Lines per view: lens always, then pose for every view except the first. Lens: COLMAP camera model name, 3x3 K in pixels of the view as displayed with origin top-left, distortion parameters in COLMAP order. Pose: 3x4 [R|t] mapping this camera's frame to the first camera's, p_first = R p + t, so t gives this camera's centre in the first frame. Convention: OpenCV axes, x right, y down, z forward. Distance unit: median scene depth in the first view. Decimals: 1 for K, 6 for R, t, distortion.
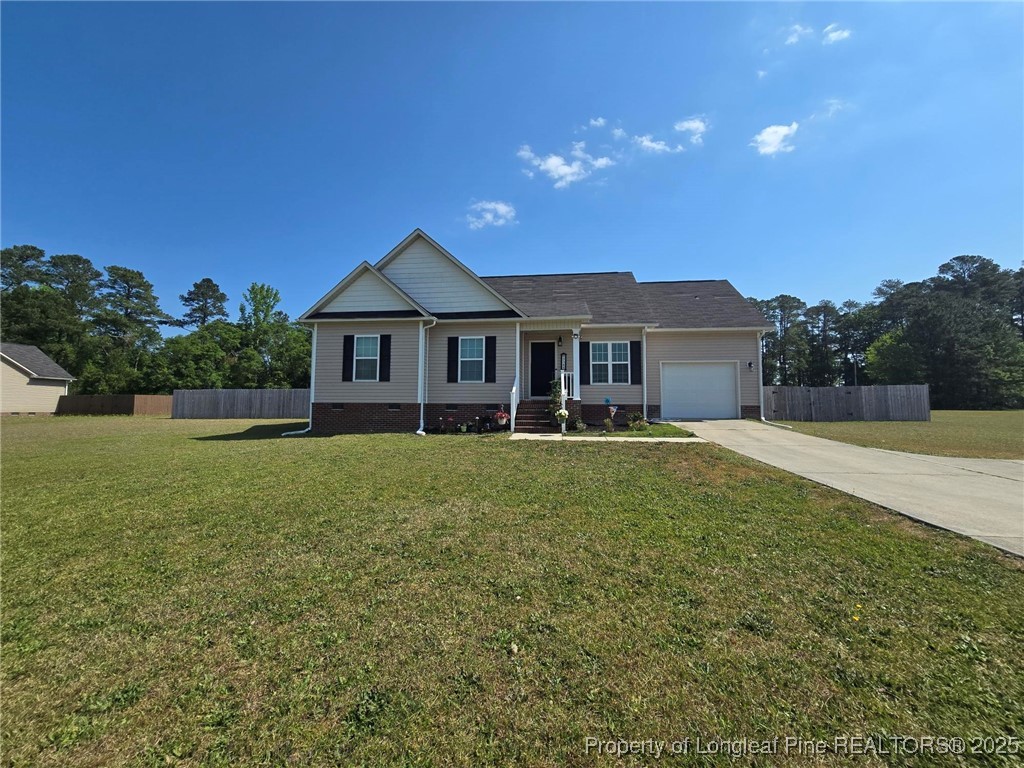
lens RADIAL K [[450.6, 0, 506.7], [0, 450.6, 389.5], [0, 0, 1]] dist [-0.003410, -0.001574]
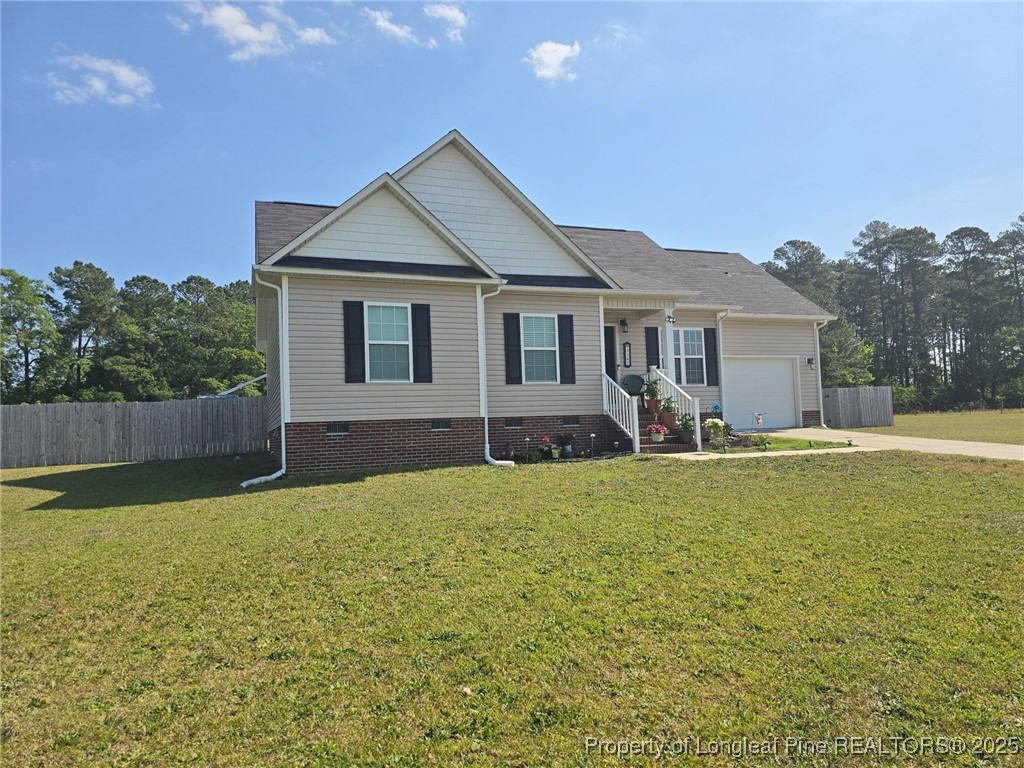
lens RADIAL K [[703.0, 0, 517.4], [0, 703.0, 389.3], [0, 0, 1]] dist [0.010210, 0.006084]
pose [[0.877768, -0.007461, 0.479029, -0.558070], [0.012415, 0.999897, -0.007175, -0.001065], [-0.478926, 0.012245, 0.877770, 0.122541]]
